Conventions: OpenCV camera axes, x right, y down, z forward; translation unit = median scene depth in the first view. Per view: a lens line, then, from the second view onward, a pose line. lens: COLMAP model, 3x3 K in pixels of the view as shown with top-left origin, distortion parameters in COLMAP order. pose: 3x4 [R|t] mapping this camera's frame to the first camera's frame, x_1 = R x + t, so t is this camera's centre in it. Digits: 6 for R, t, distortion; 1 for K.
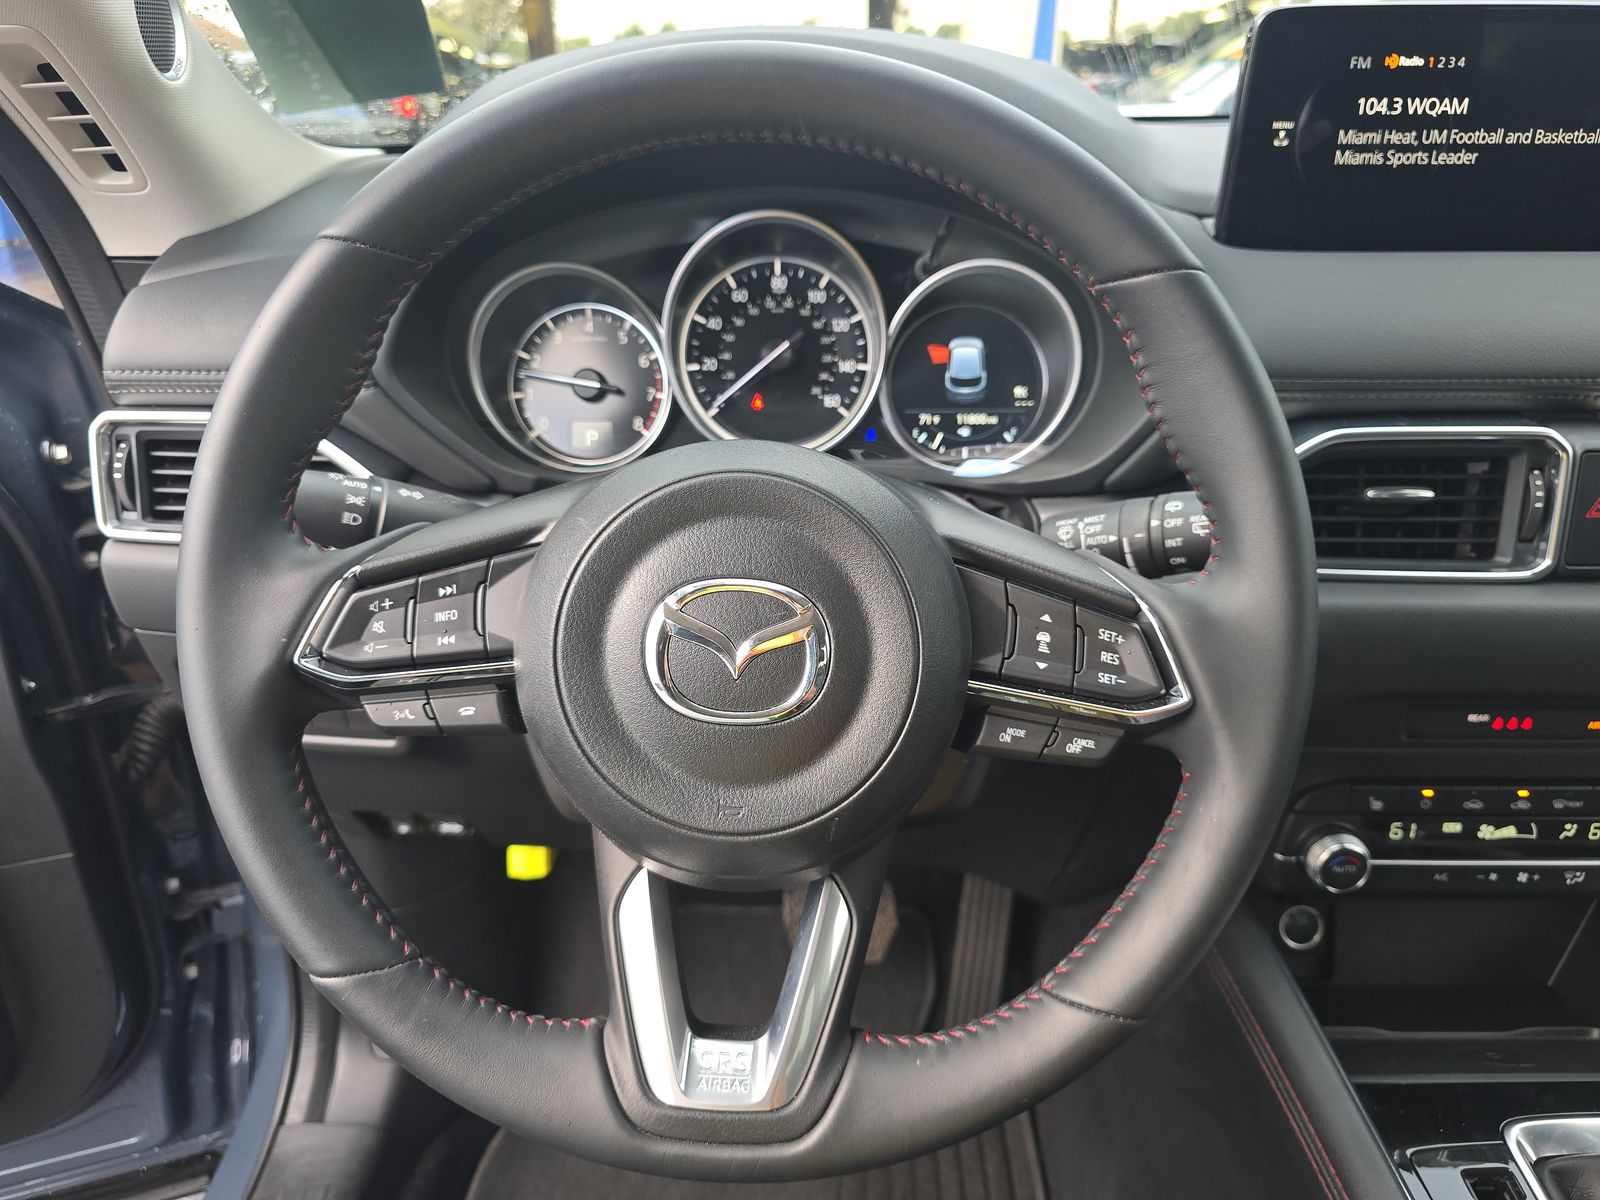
lens RADIAL K [[1096.2, 0, 796.2], [0, 1096.2, 592.6], [0, 0, 1]] dist [0.035369, -0.034856]
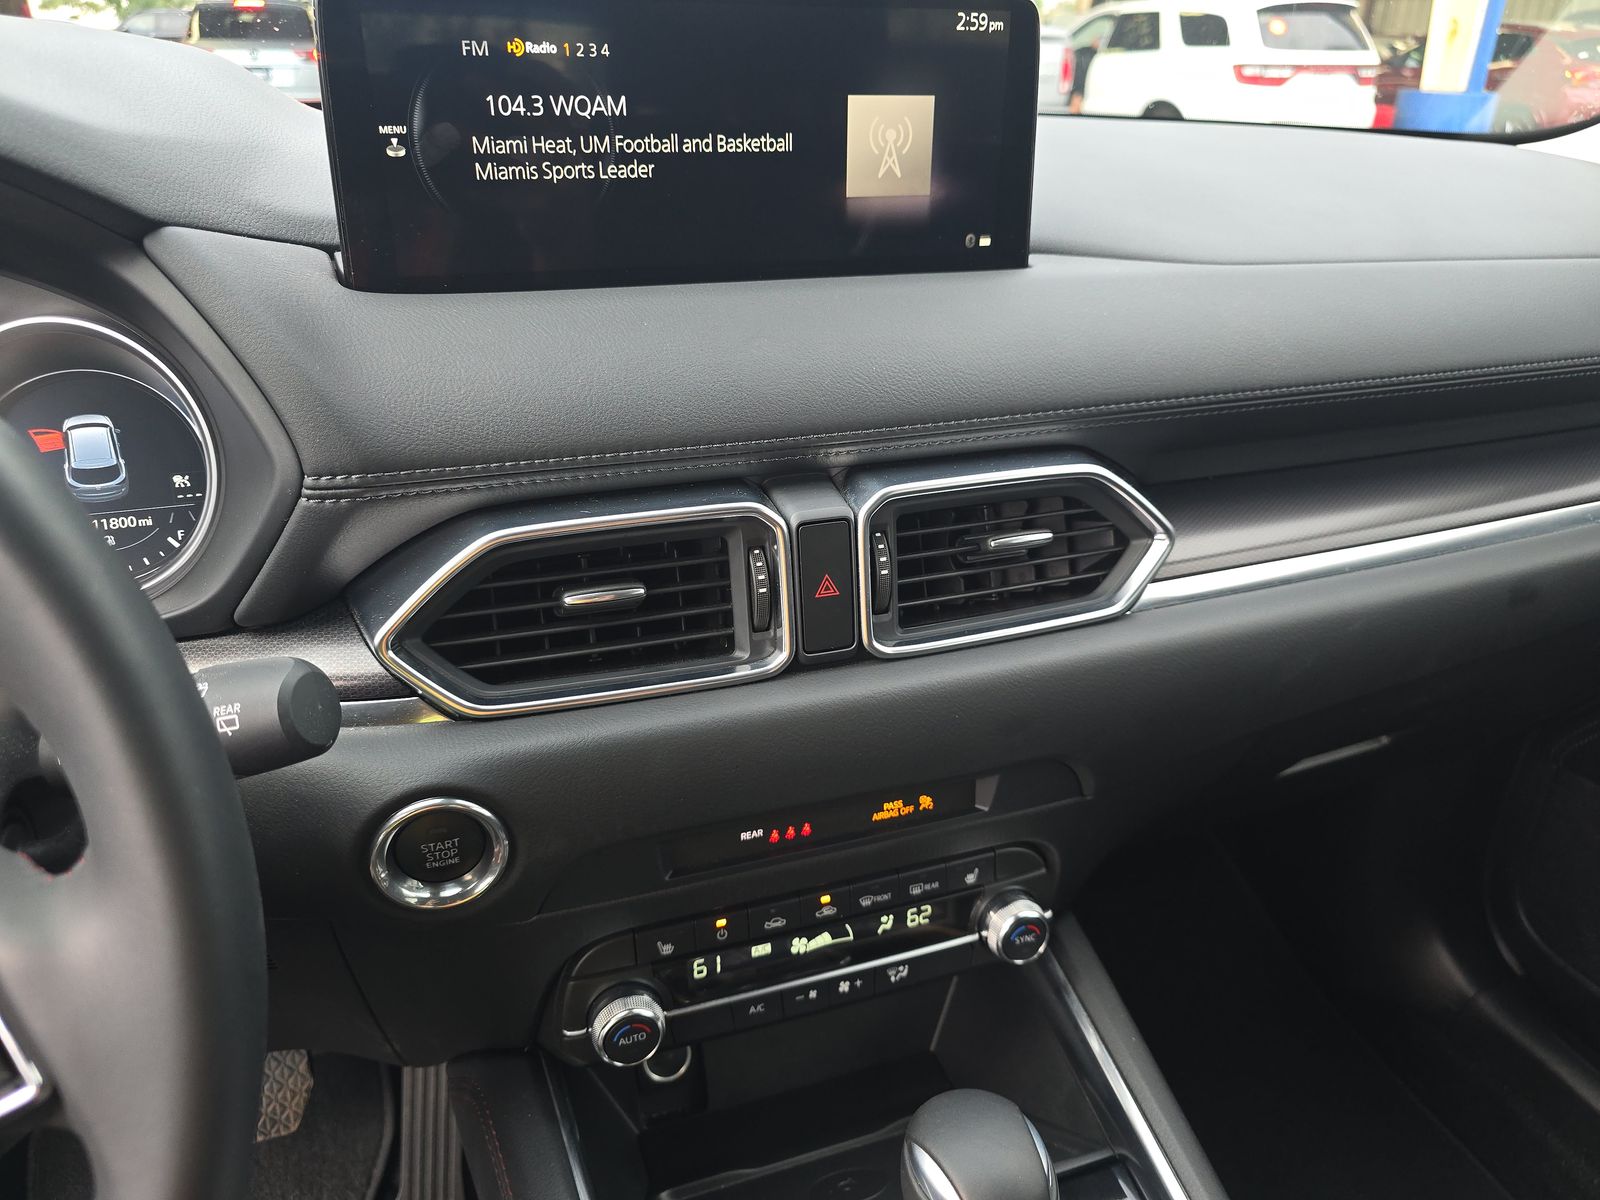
lens RADIAL K [[1096.2, 0, 796.2], [0, 1096.2, 592.6], [0, 0, 1]] dist [0.035369, -0.034856]
pose [[0.943907, -0.131139, 0.303053, 0.429310], [0.121842, 0.991316, 0.049472, -0.112082], [-0.306909, -0.009772, 0.951689, 0.192454]]
